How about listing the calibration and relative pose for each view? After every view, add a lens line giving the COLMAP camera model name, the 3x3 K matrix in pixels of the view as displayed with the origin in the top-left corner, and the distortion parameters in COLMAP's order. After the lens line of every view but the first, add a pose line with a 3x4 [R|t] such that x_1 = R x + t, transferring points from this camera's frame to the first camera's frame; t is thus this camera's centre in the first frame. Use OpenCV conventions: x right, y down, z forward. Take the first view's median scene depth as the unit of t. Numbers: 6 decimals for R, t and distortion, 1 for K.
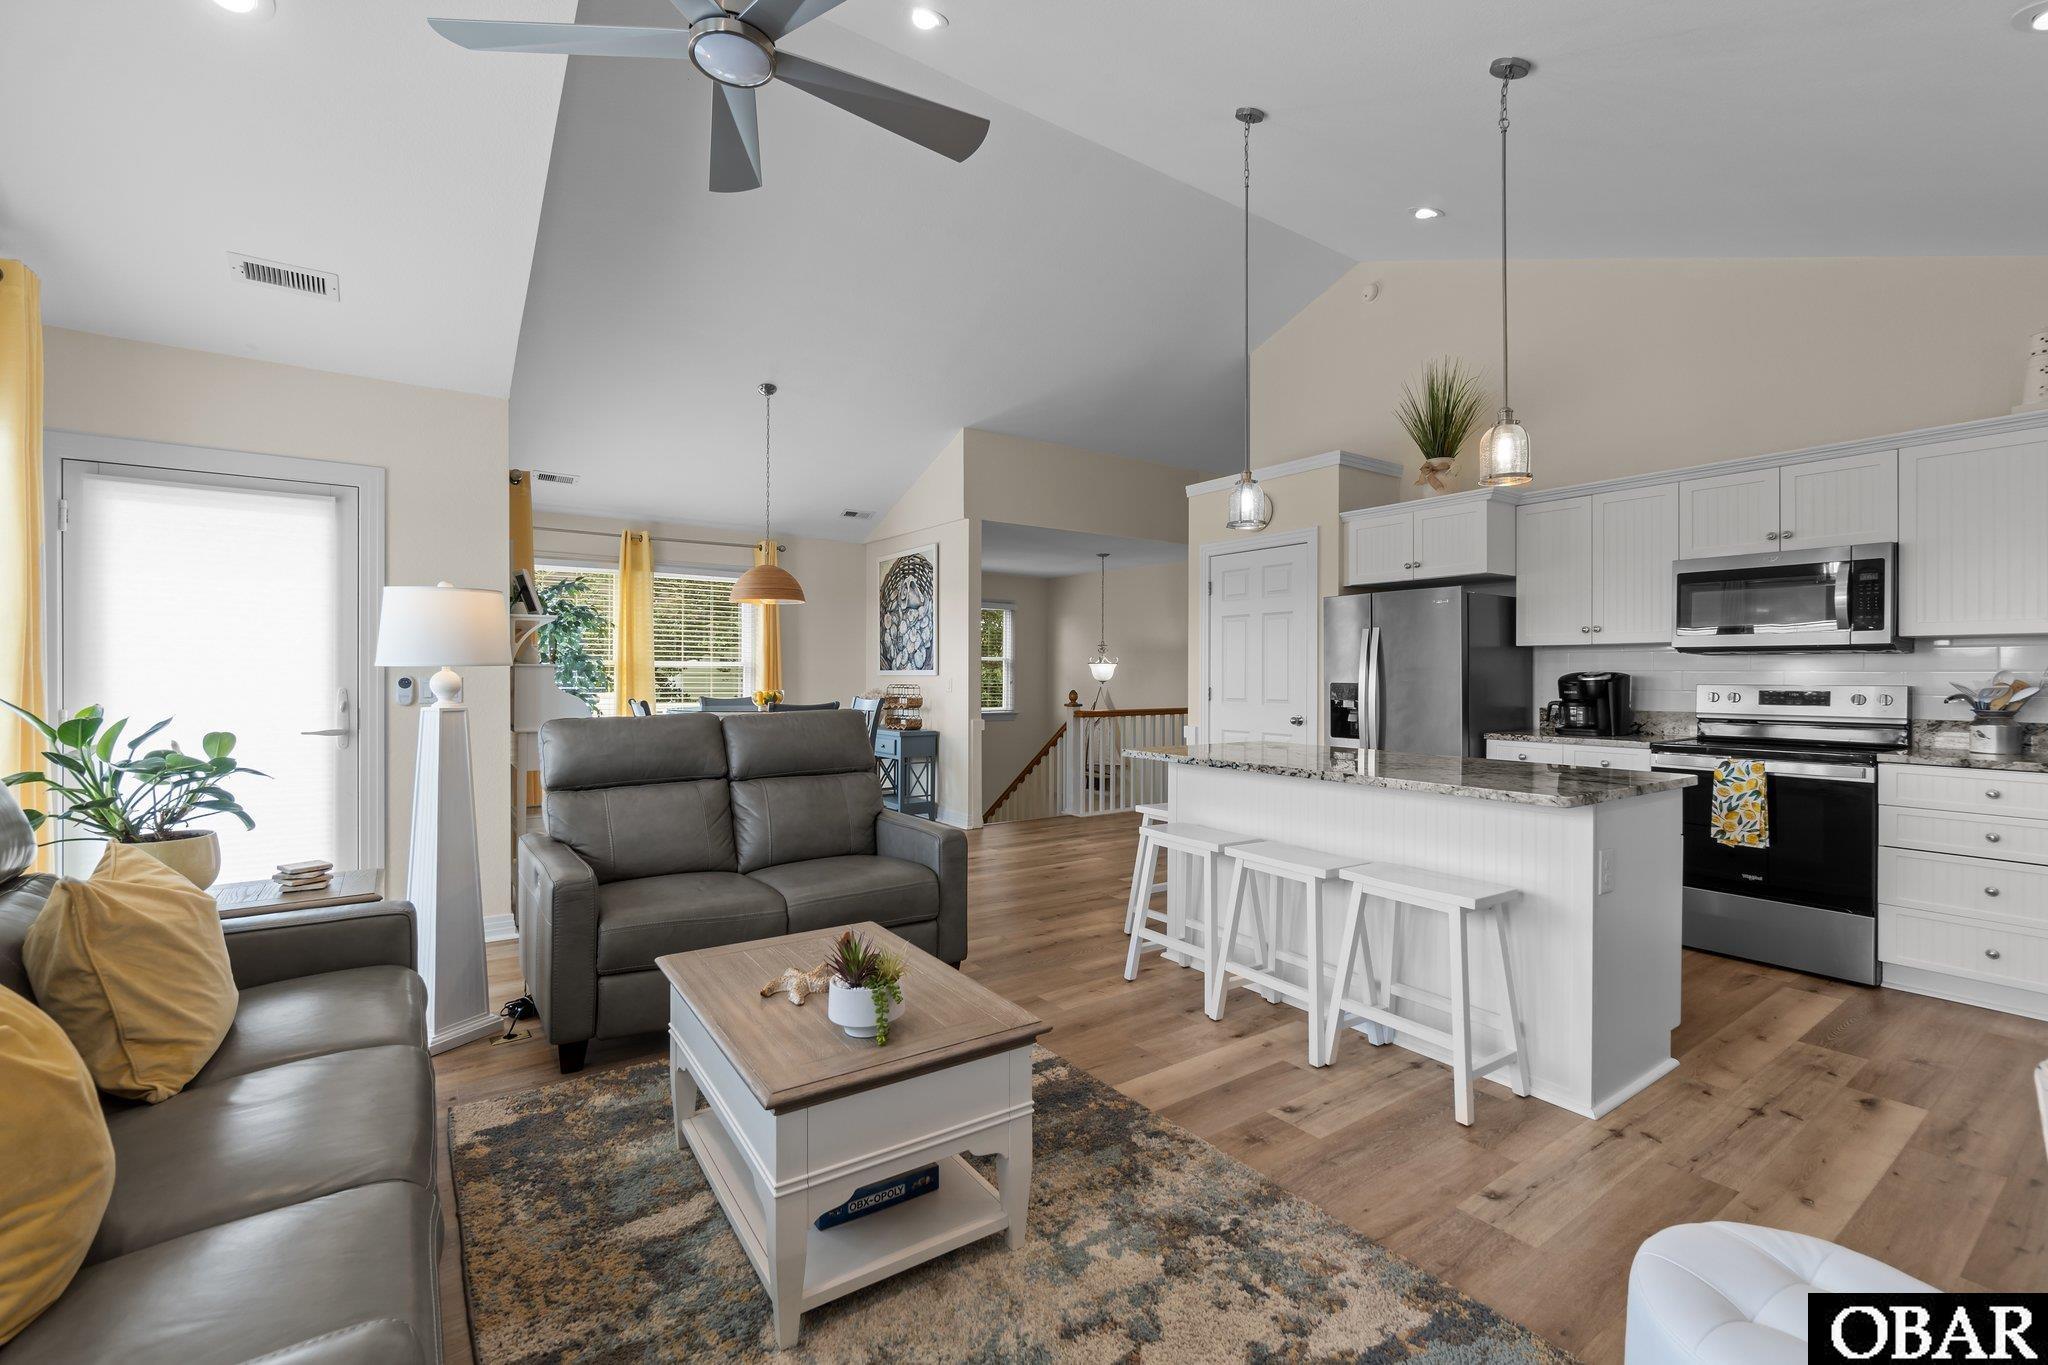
lens RADIAL K [[866.4, 0, 1031.0], [0, 866.4, 678.8], [0, 0, 1]] dist [0.001238, 0.000137]
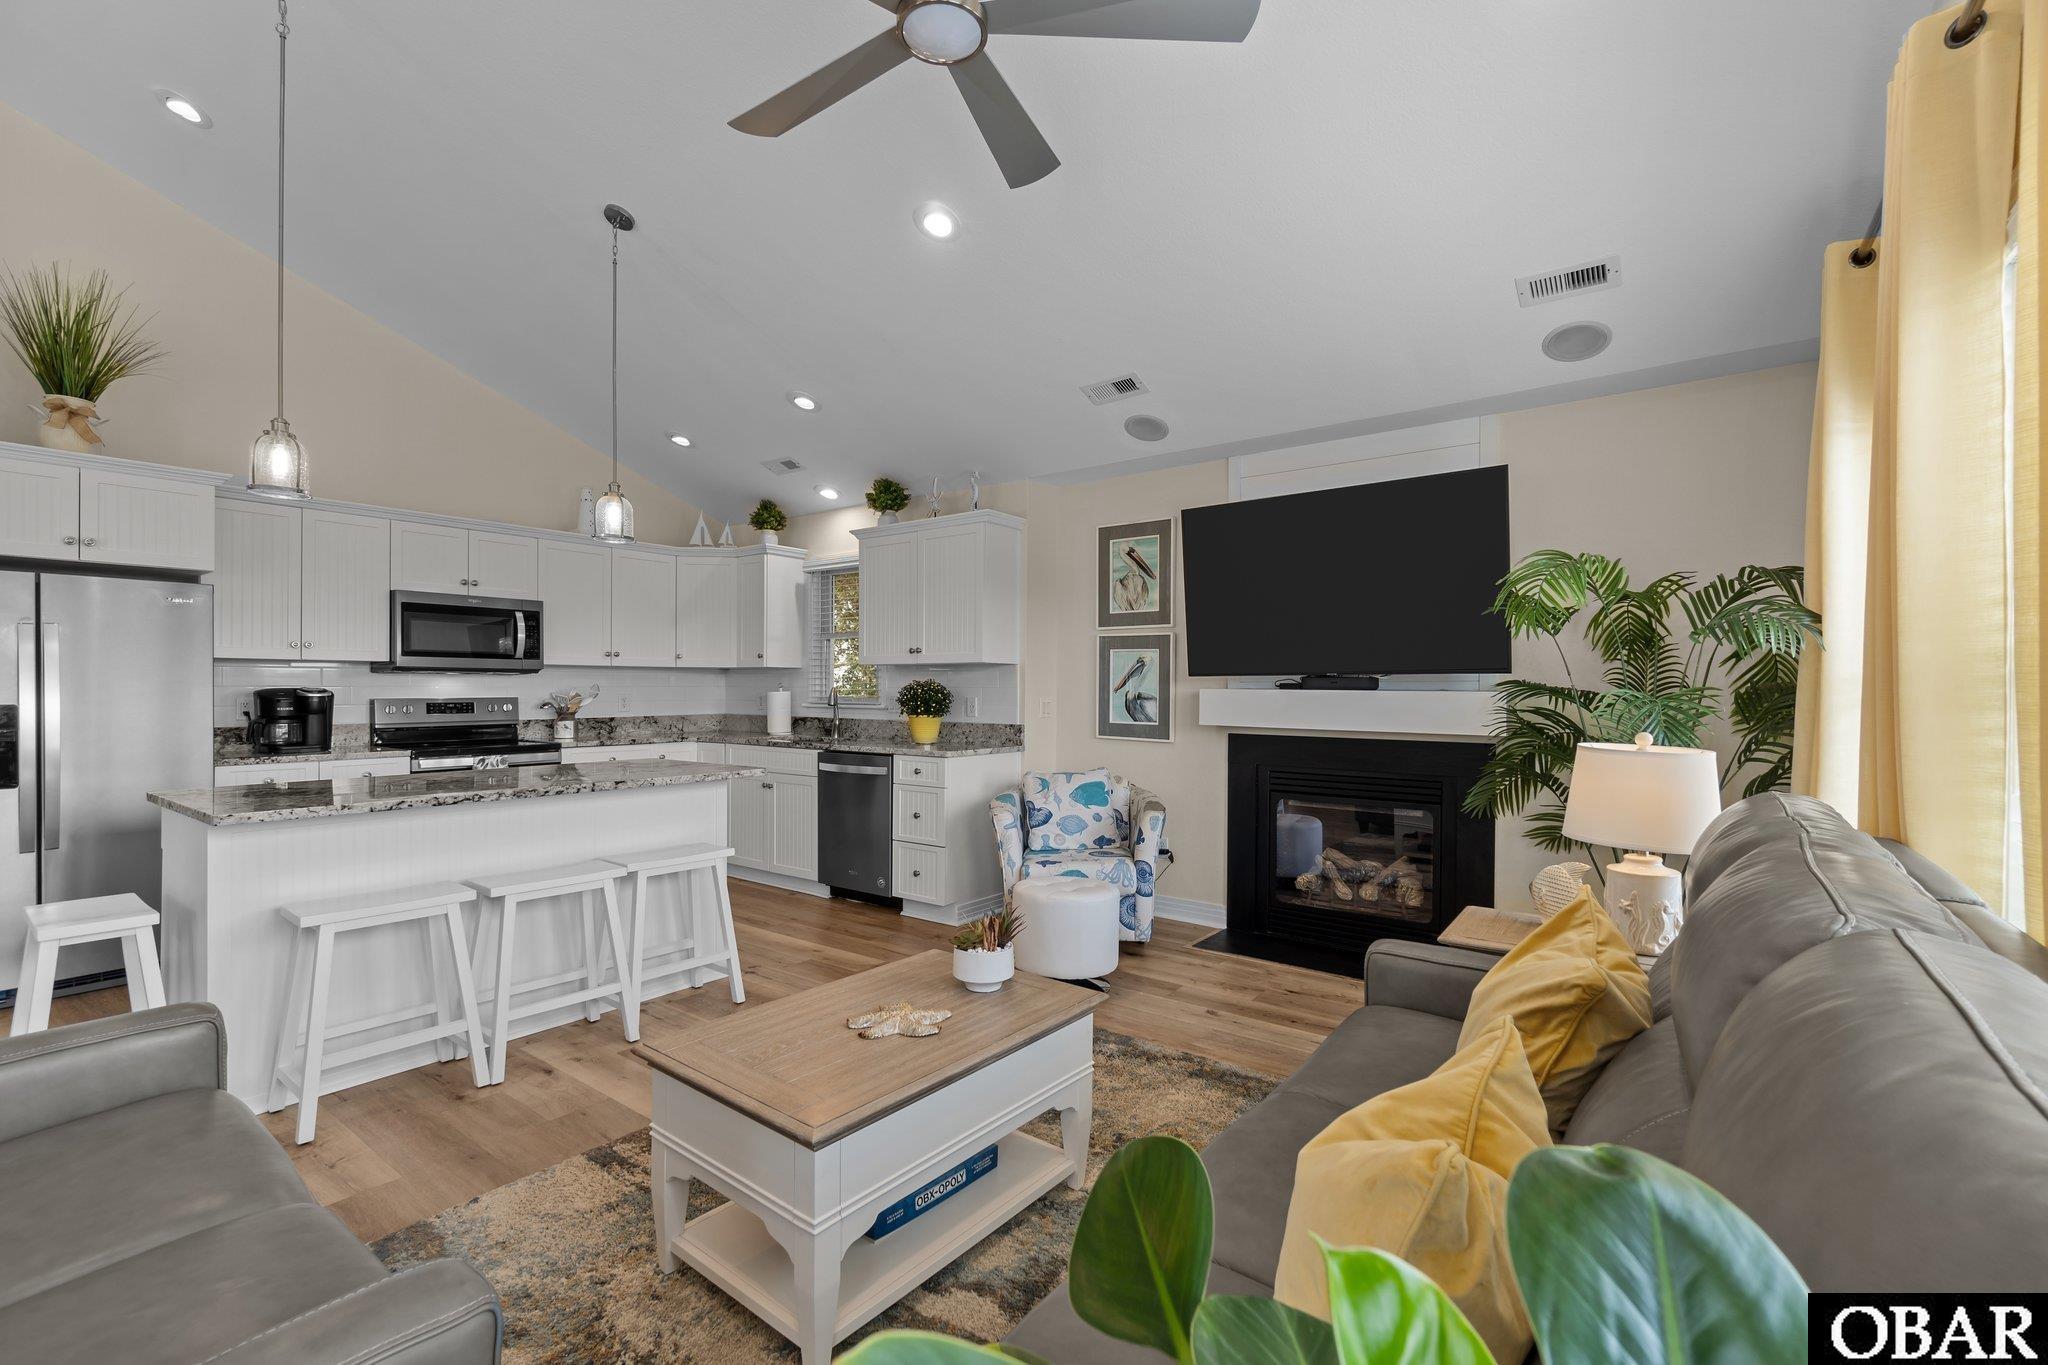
lens RADIAL K [[866.4, 0, 1031.0], [0, 866.4, 678.8], [0, 0, 1]] dist [0.001238, 0.000137]
pose [[-0.298947, 0.012841, 0.954183, -0.659927], [0.009480, 0.999900, -0.010486, 0.000074], [-0.954223, 0.005911, -0.299039, 0.624607]]
